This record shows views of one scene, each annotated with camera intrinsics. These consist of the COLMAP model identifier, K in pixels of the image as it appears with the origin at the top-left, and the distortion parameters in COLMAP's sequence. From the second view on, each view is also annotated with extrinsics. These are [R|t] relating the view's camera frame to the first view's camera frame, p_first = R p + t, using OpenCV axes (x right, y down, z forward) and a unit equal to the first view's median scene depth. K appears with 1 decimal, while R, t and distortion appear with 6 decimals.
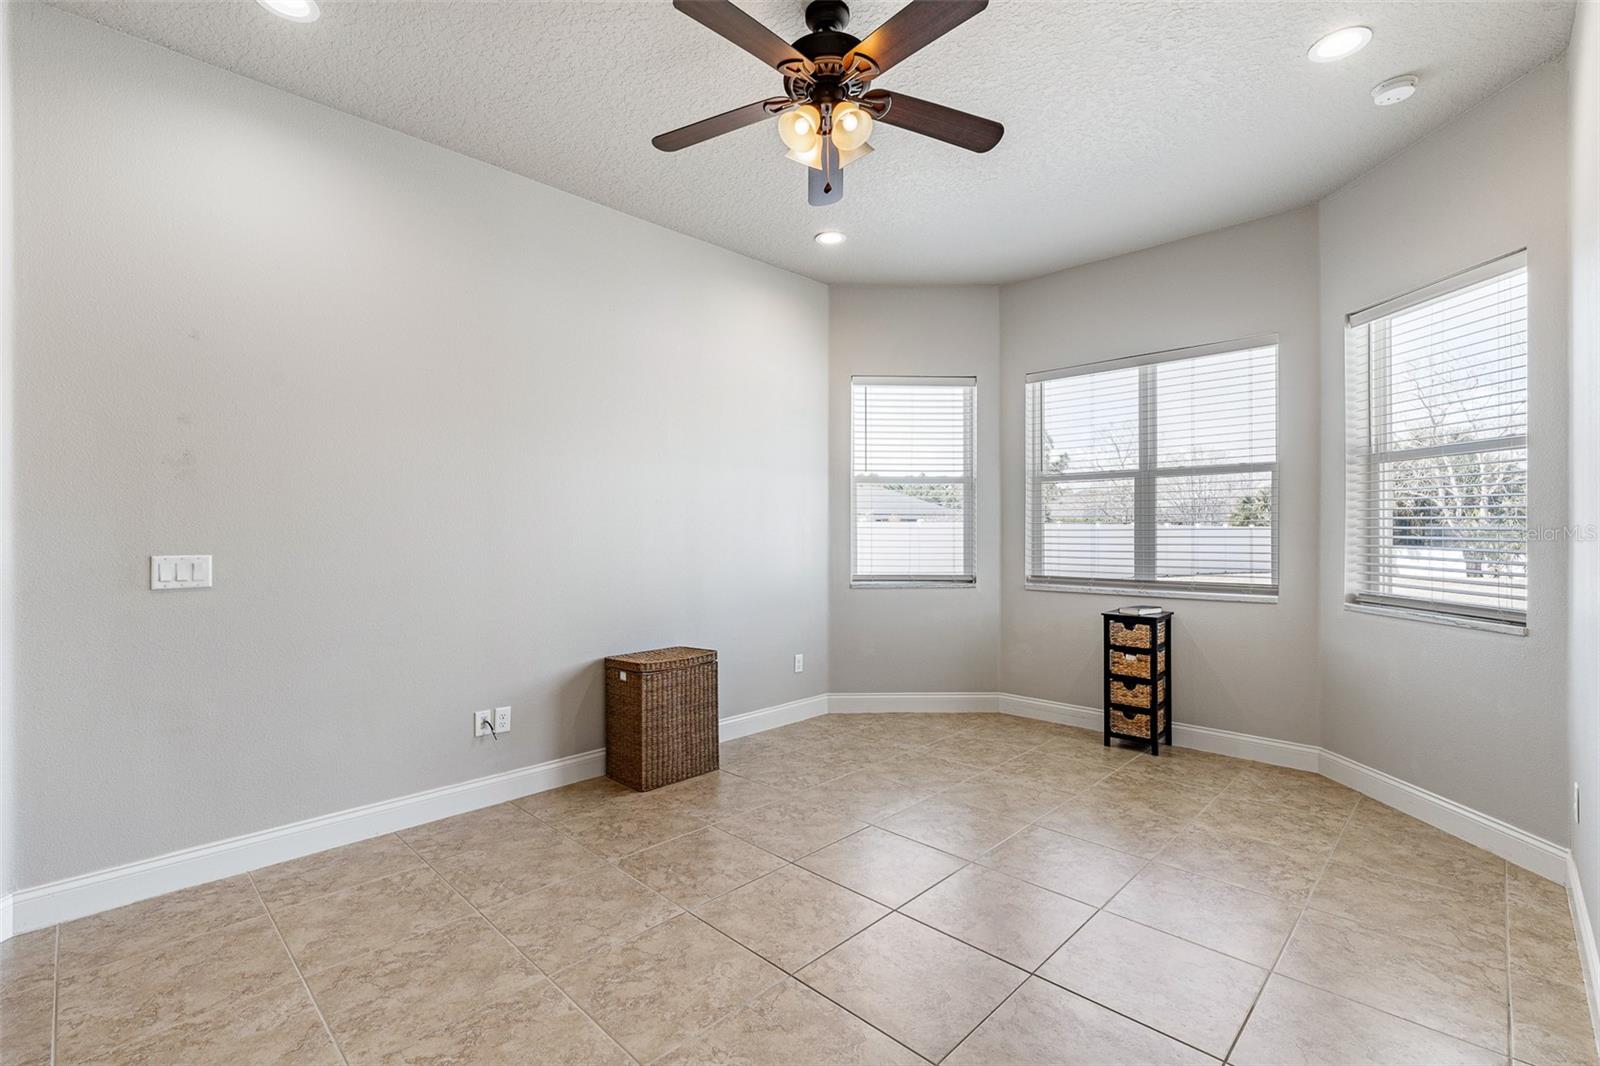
lens RADIAL K [[716.0, 0, 800.0], [0, 716.0, 533.0], [0, 0, 1]] dist [0.001798, 0.000518]
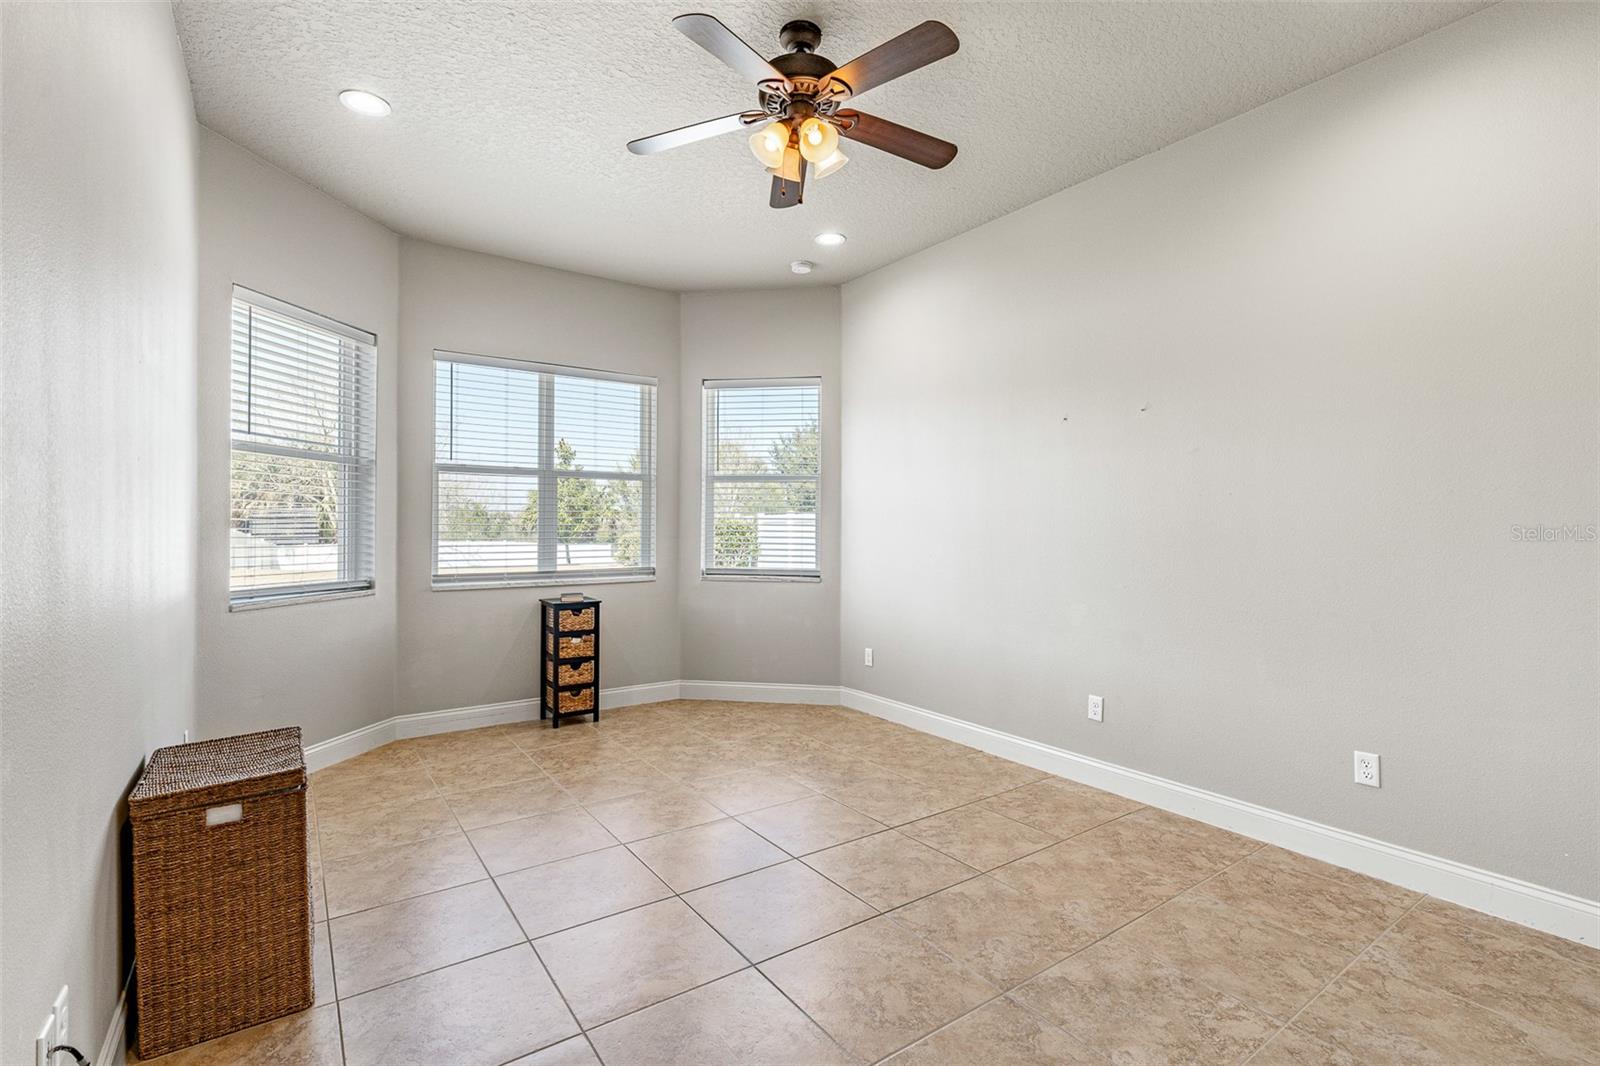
lens RADIAL K [[730.6, 0, 800.0], [0, 730.6, 533.0], [0, 0, 1]] dist [-0.000220, 0.000260]
pose [[0.186613, -0.004060, 0.982425, -0.582633], [0.001057, 0.999992, 0.003932, 0.004233], [-0.982433, 0.000304, 0.186616, 0.453320]]
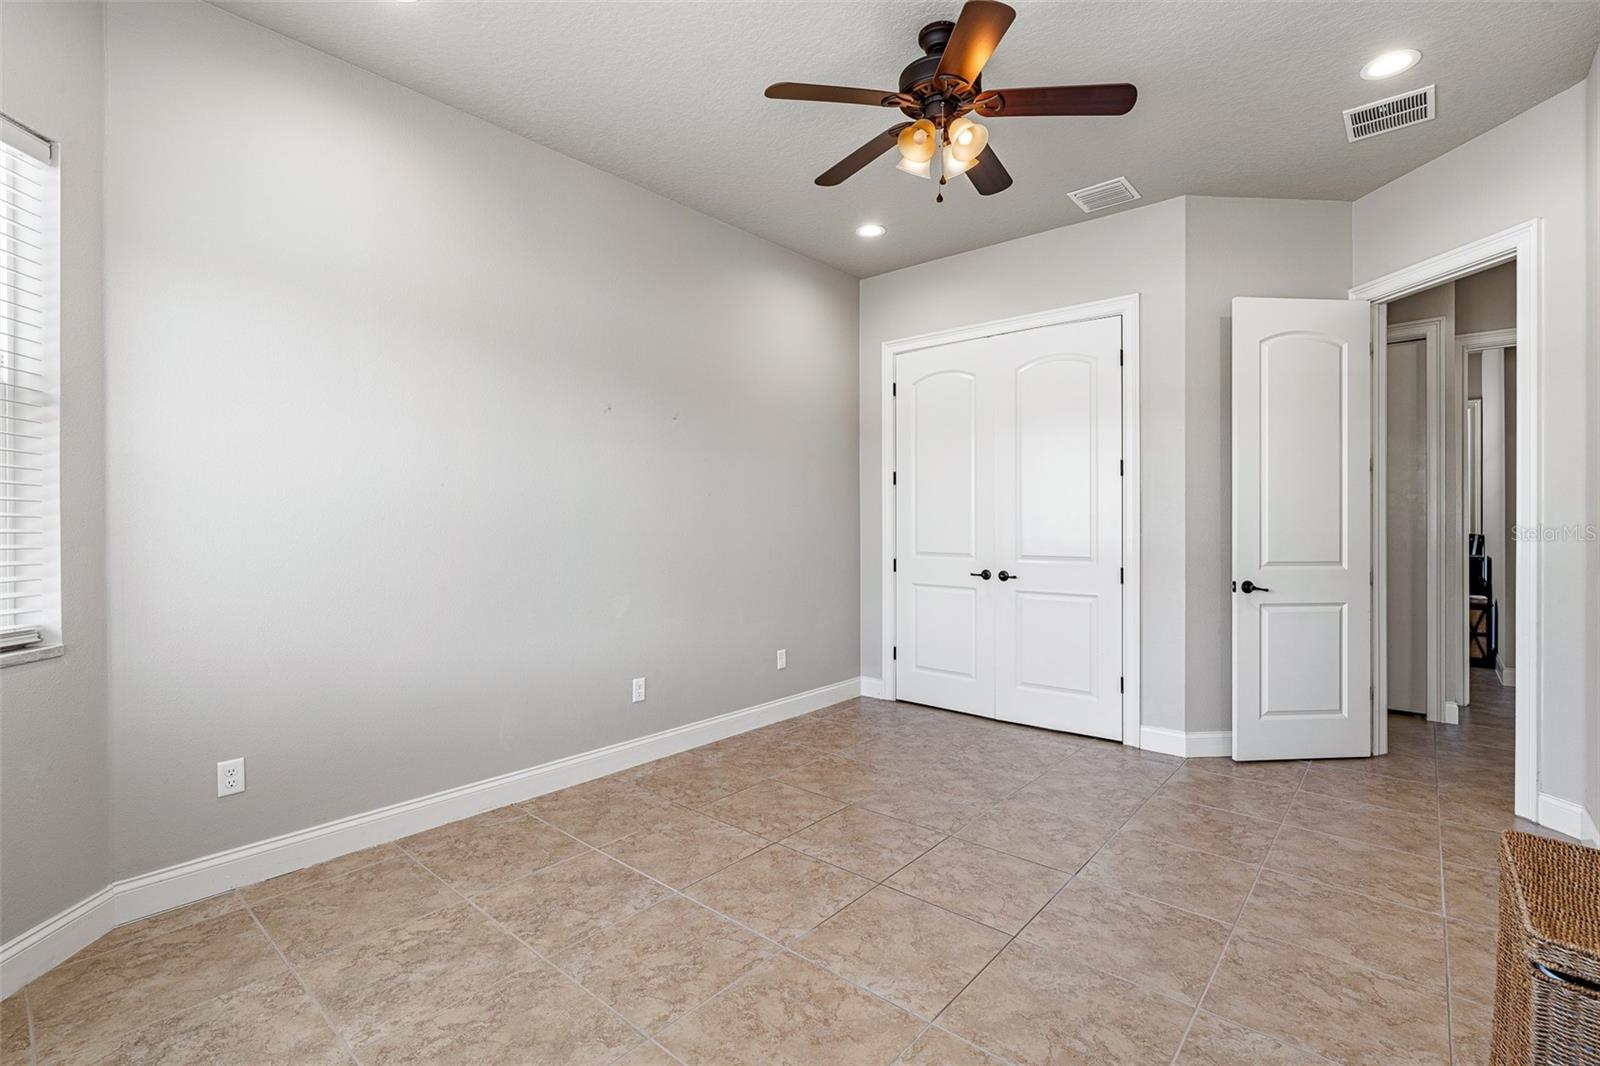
lens RADIAL K [[730.6, 0, 800.0], [0, 730.6, 533.0], [0, 0, 1]] dist [-0.000220, 0.000260]
pose [[-0.998421, 0.014754, -0.054210, 0.183080], [0.014004, 0.999801, 0.014192, 0.016960], [0.054408, 0.013411, -0.998429, 1.169667]]
